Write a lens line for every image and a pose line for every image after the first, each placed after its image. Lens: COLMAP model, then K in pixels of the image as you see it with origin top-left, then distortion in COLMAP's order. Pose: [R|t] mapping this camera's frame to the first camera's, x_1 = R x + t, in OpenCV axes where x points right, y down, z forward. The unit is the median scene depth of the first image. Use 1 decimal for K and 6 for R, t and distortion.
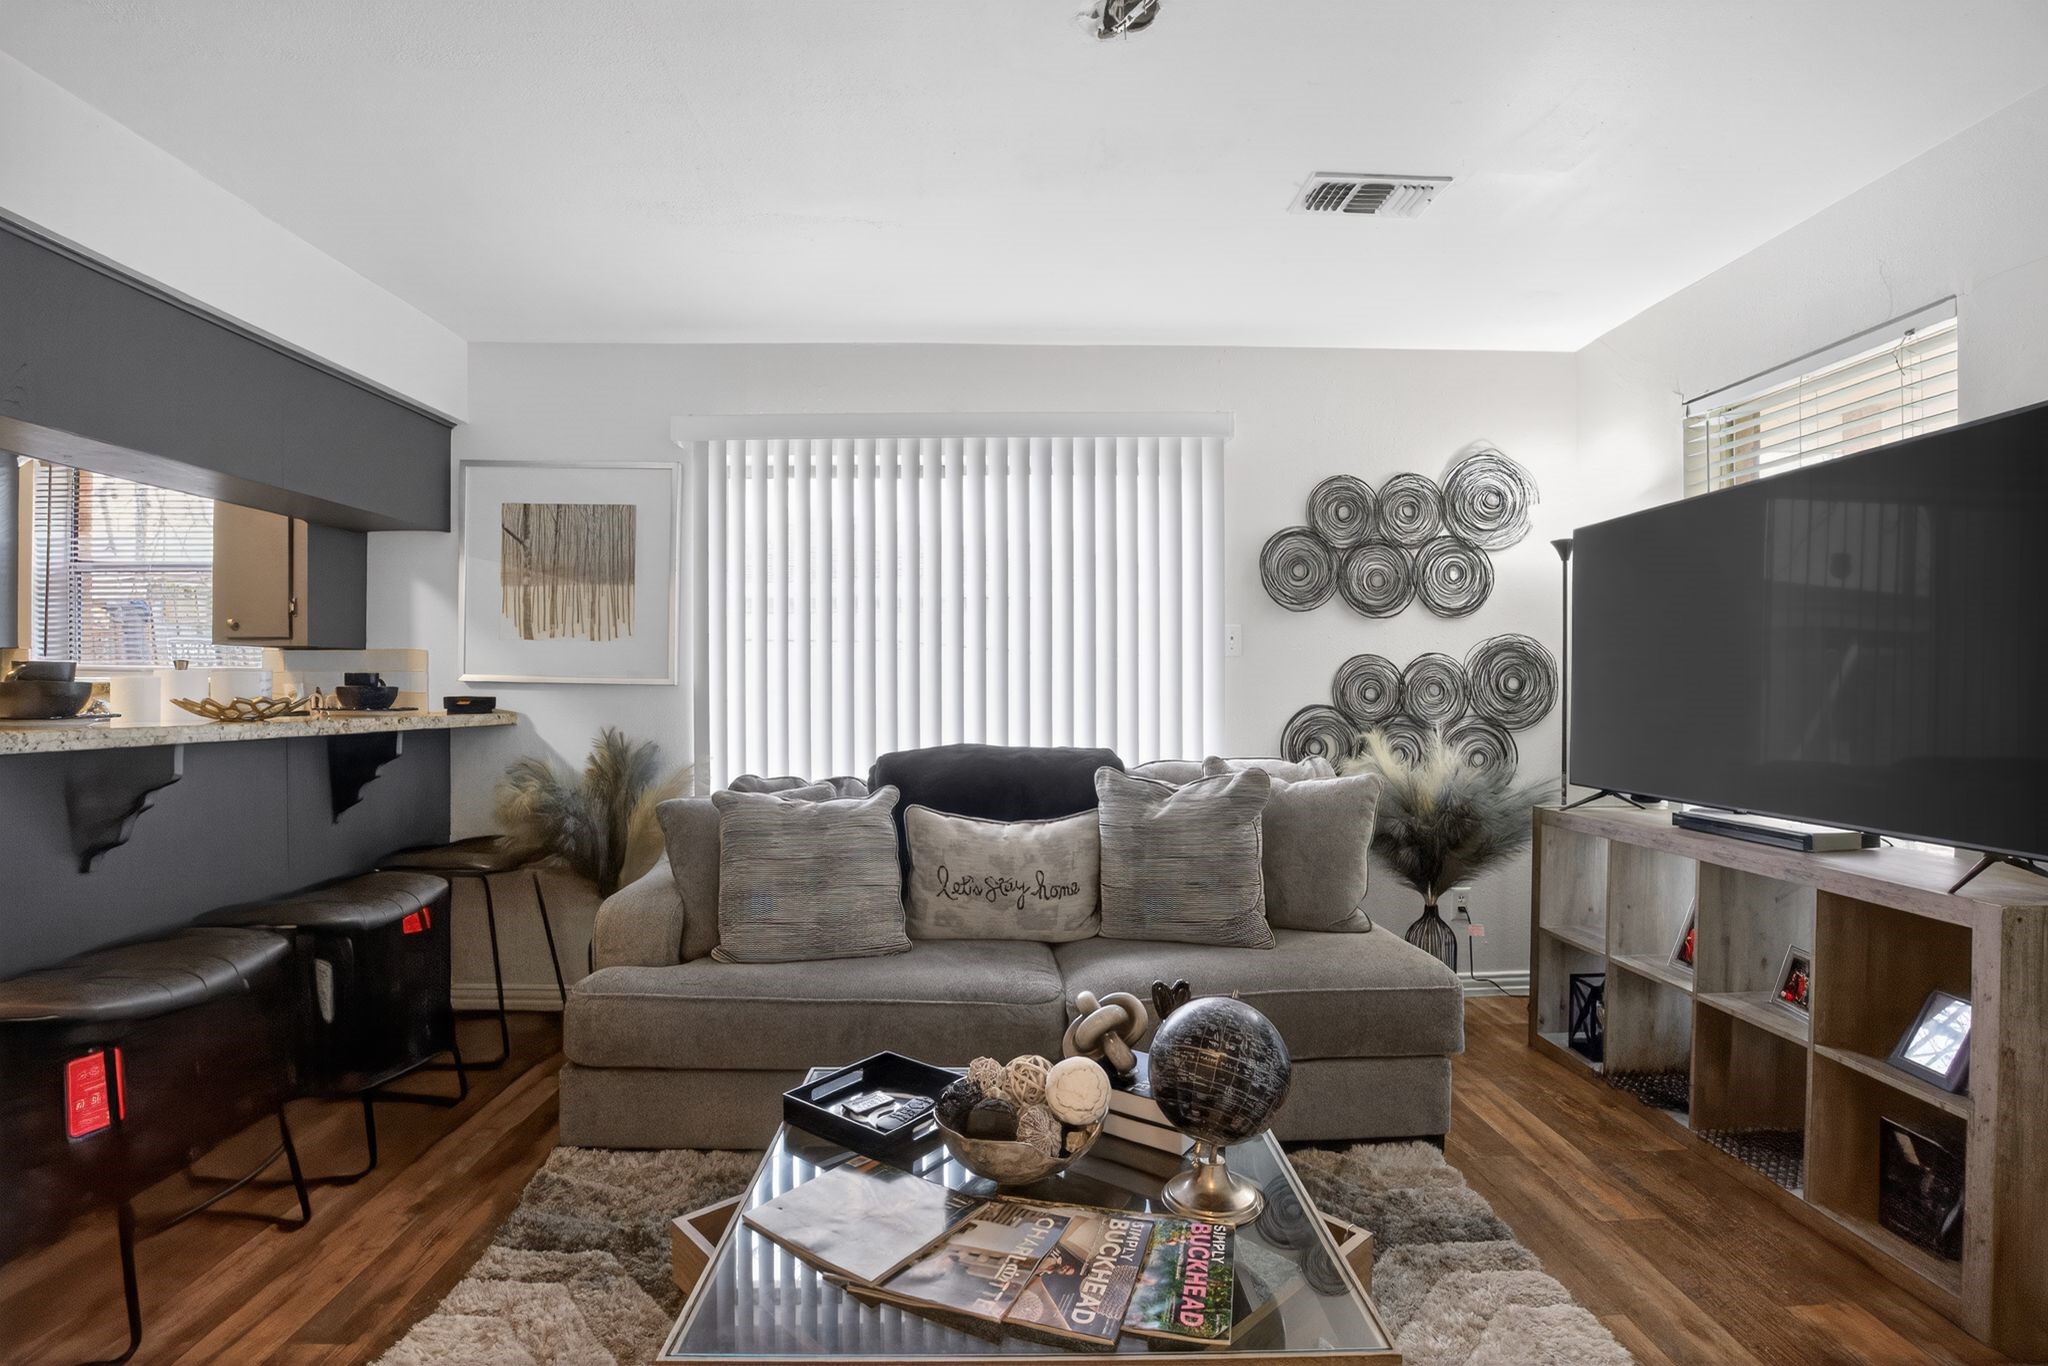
lens RADIAL K [[955.7, 0, 1024.0], [0, 955.7, 683.0], [0, 0, 1]] dist [-0.070312, 0.024340]
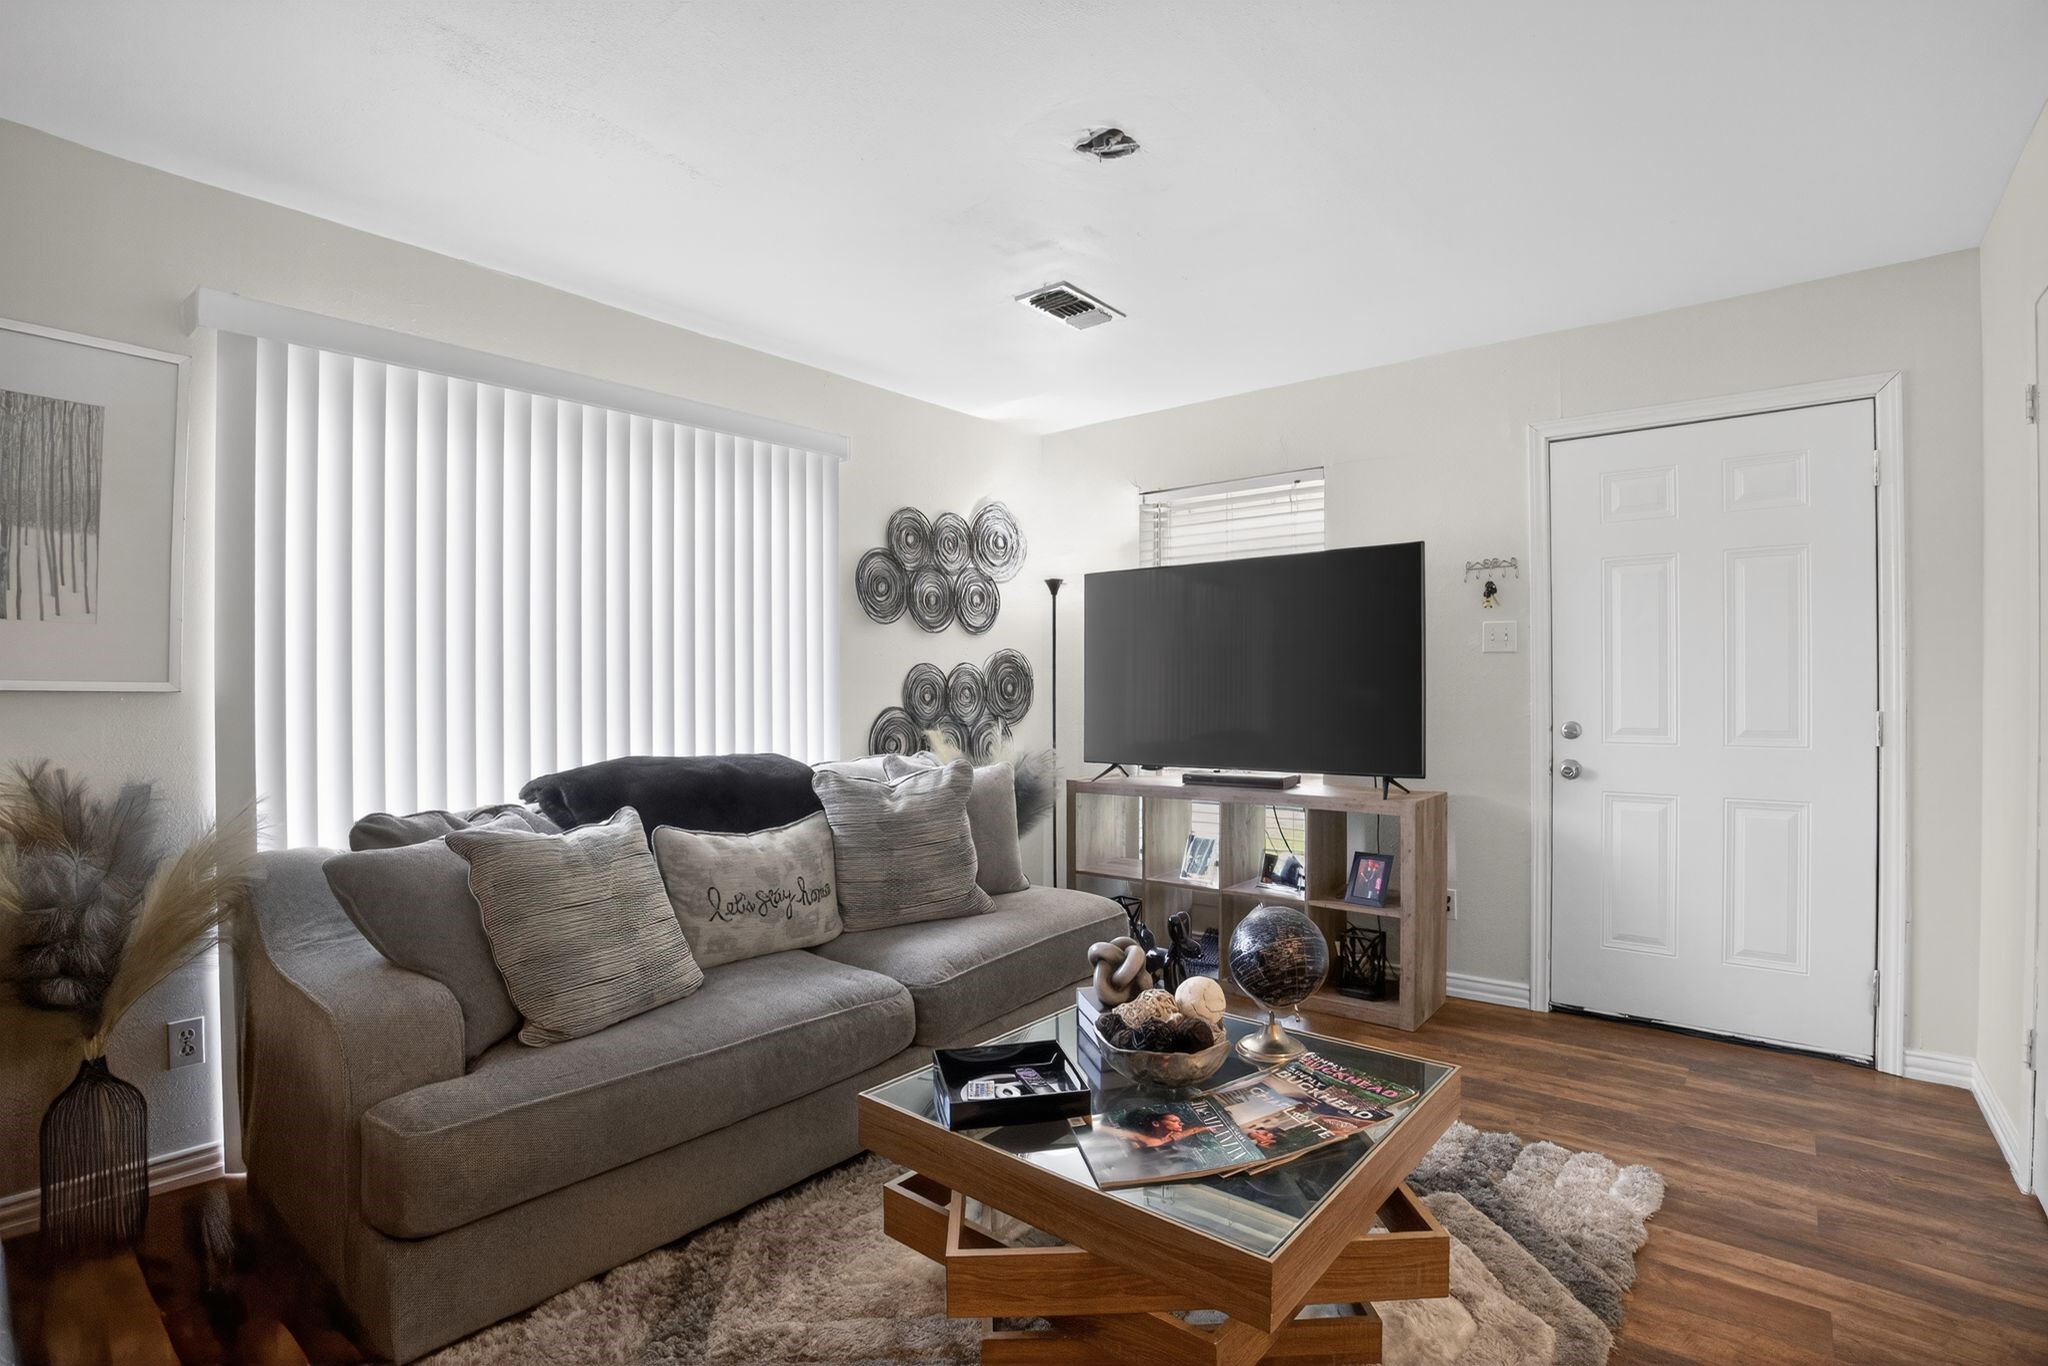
lens RADIAL K [[955.7, 0, 1024.0], [0, 955.7, 683.0], [0, 0, 1]] dist [-0.070312, 0.024340]
pose [[0.659915, 0.001924, 0.751338, -0.461643], [0.003062, 0.999982, -0.005250, 0.000717], [-0.751334, 0.005765, 0.659897, 0.138559]]
